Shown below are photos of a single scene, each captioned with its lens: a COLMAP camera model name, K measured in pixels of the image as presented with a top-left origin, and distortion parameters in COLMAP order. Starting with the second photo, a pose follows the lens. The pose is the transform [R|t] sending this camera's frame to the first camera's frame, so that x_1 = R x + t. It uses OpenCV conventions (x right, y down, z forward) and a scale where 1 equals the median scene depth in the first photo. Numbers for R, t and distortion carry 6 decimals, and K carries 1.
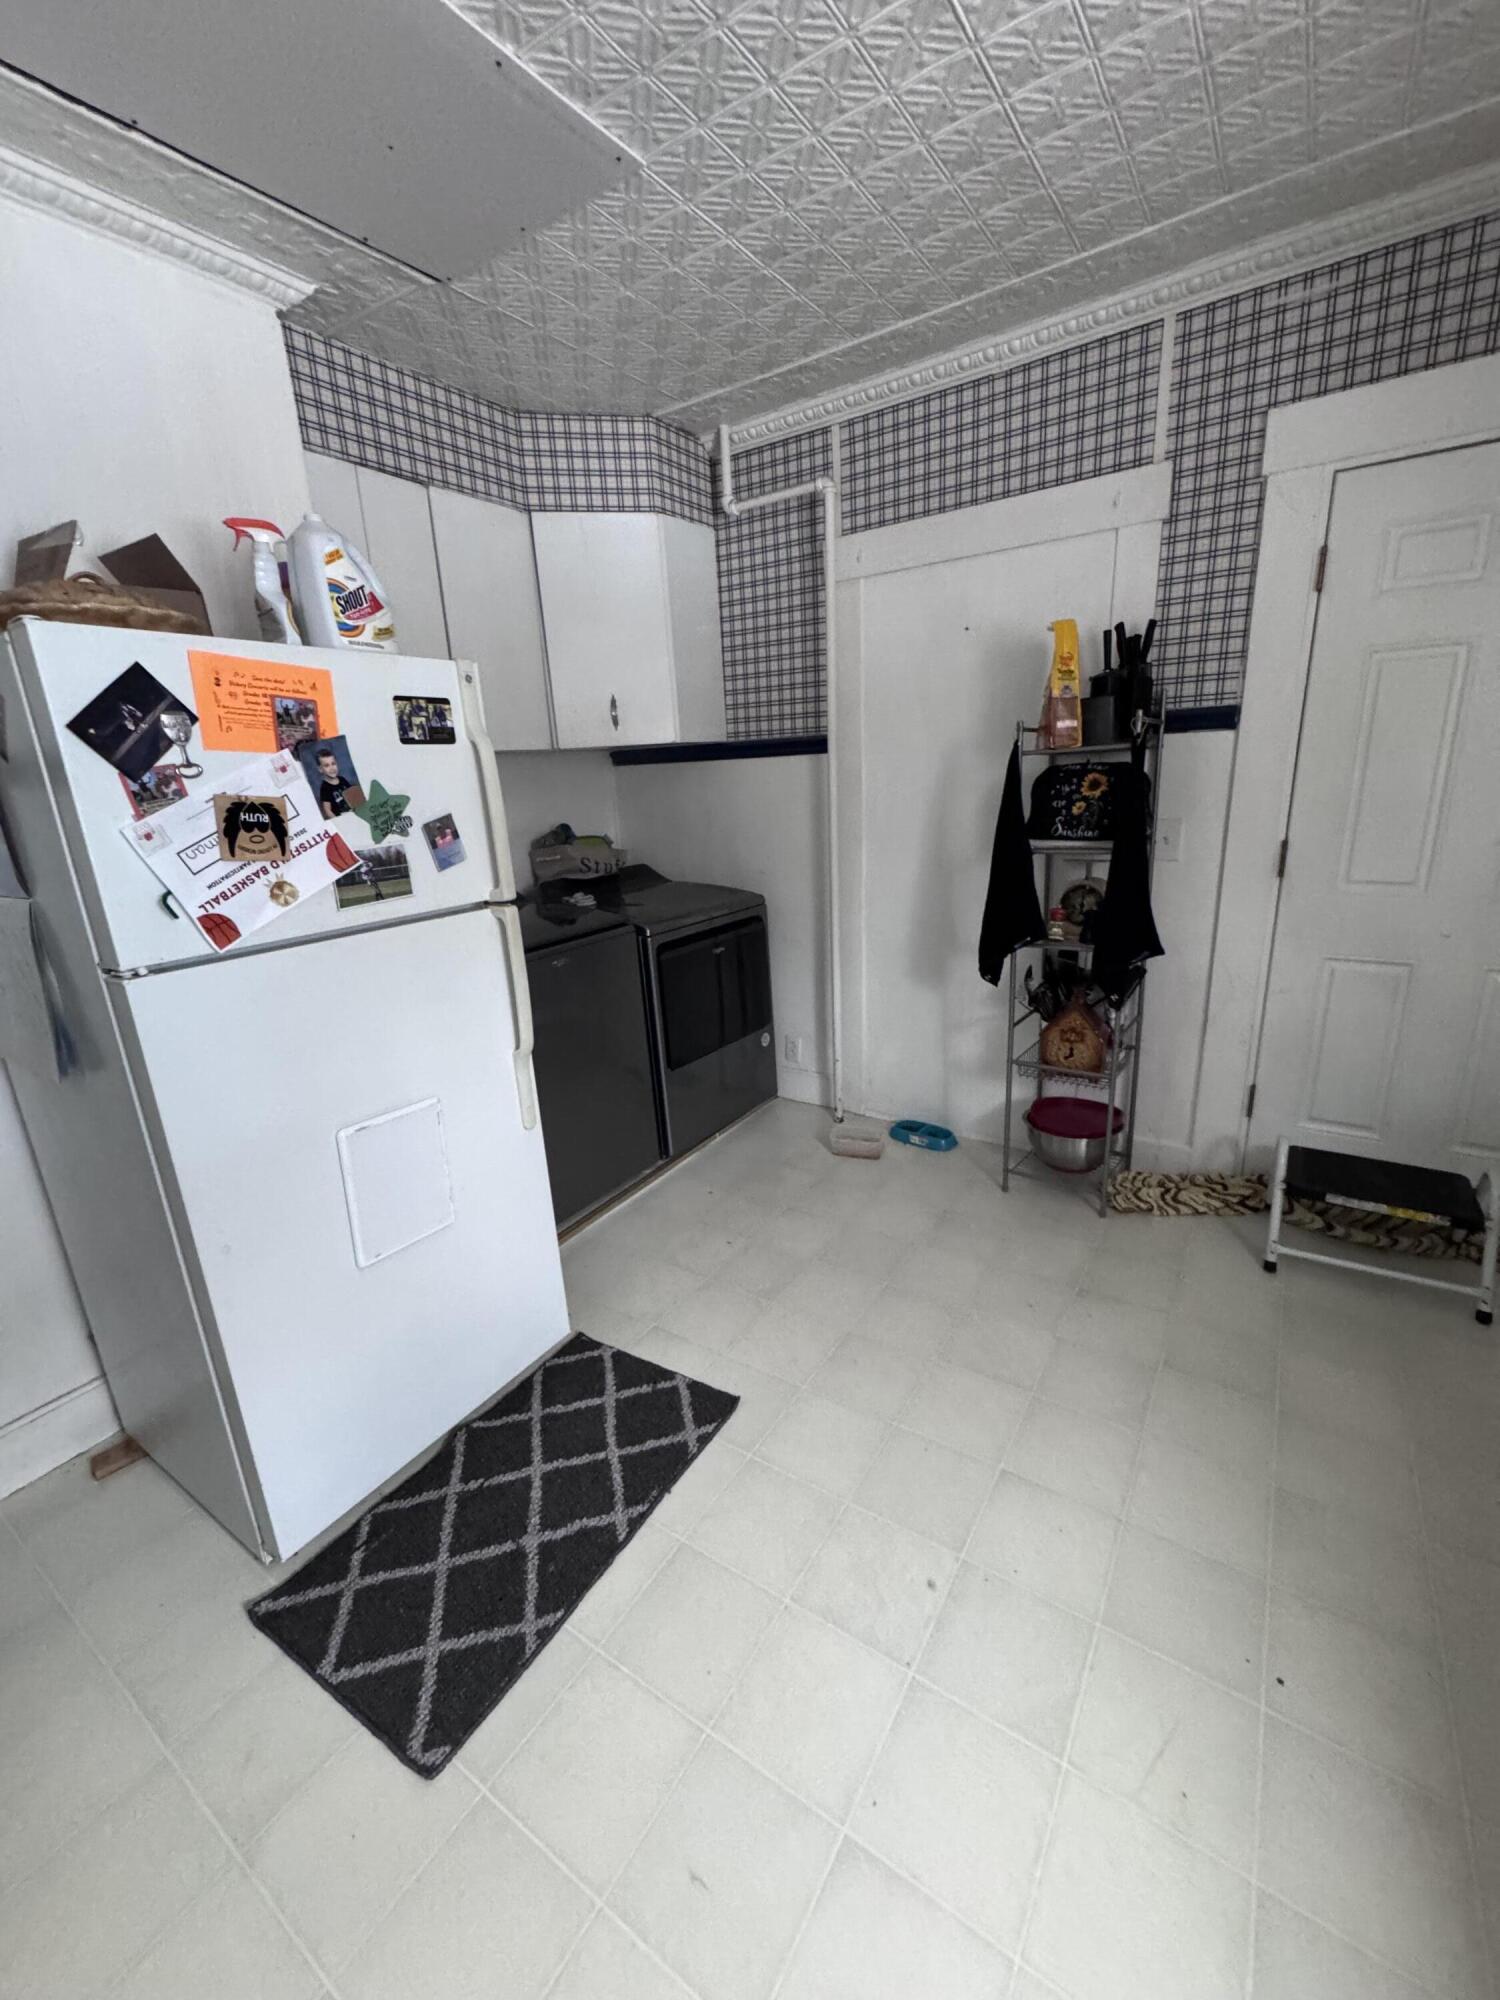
lens RADIAL K [[803.2, 0, 751.0], [0, 803.2, 997.2], [0, 0, 1]] dist [-0.002532, -0.000182]
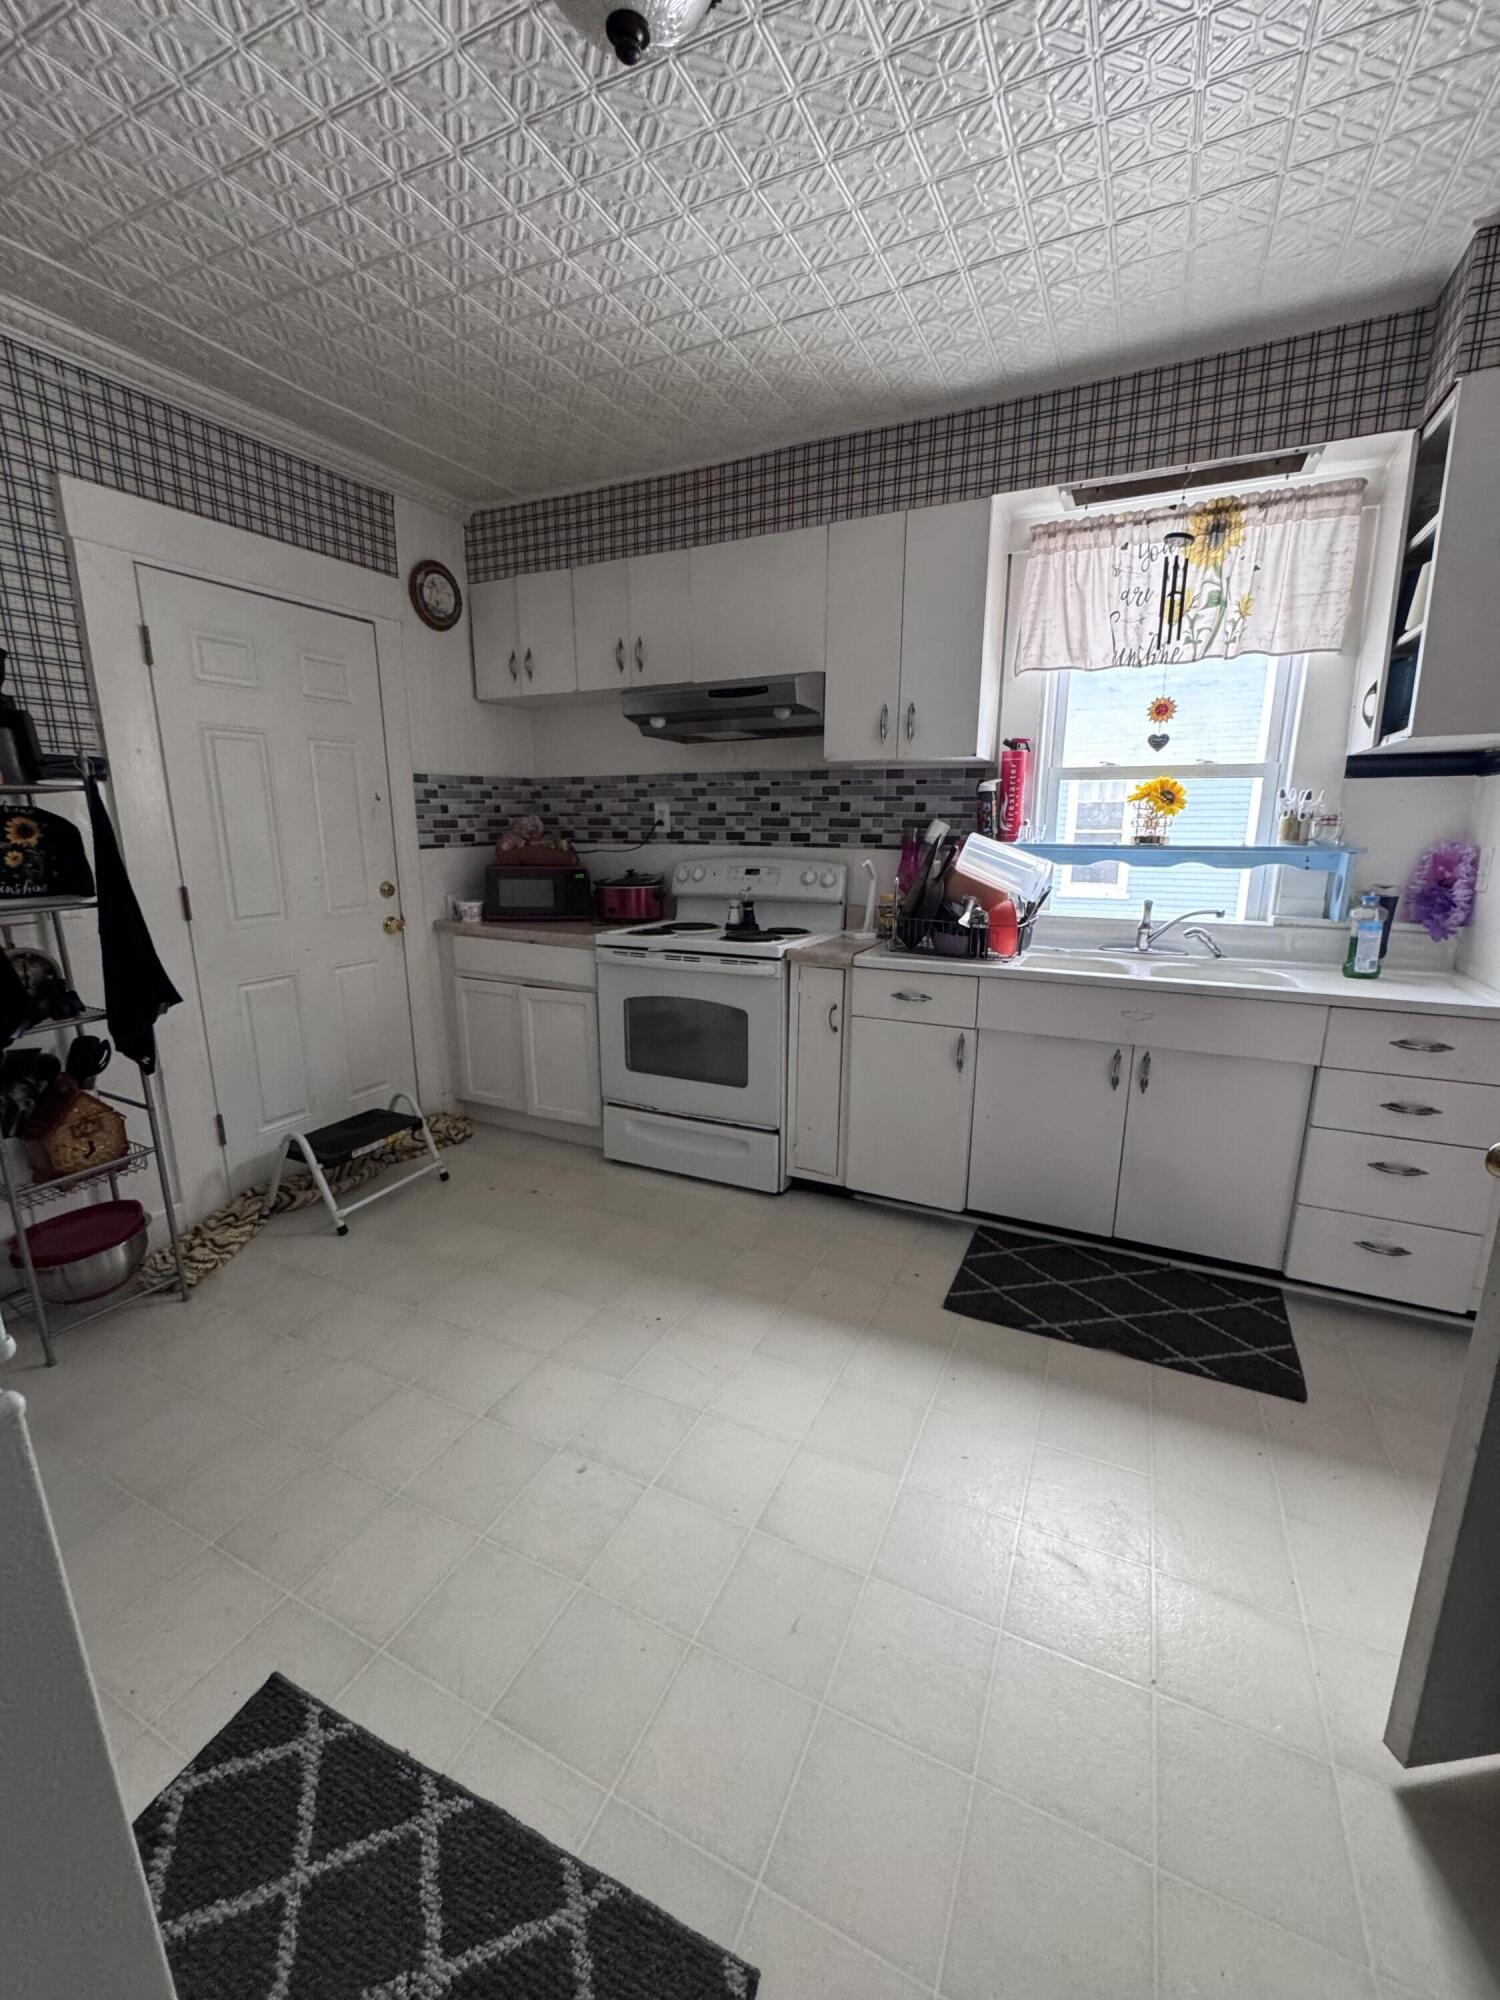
lens RADIAL K [[803.2, 0, 750.7], [0, 803.2, 1001.8], [0, 0, 1]] dist [-0.002532, -0.000182]
pose [[-0.143278, -0.170493, 0.974886, -0.580726], [0.274501, 0.939556, 0.204657, -0.066644], [-0.950853, 0.296930, -0.087817, 0.446337]]
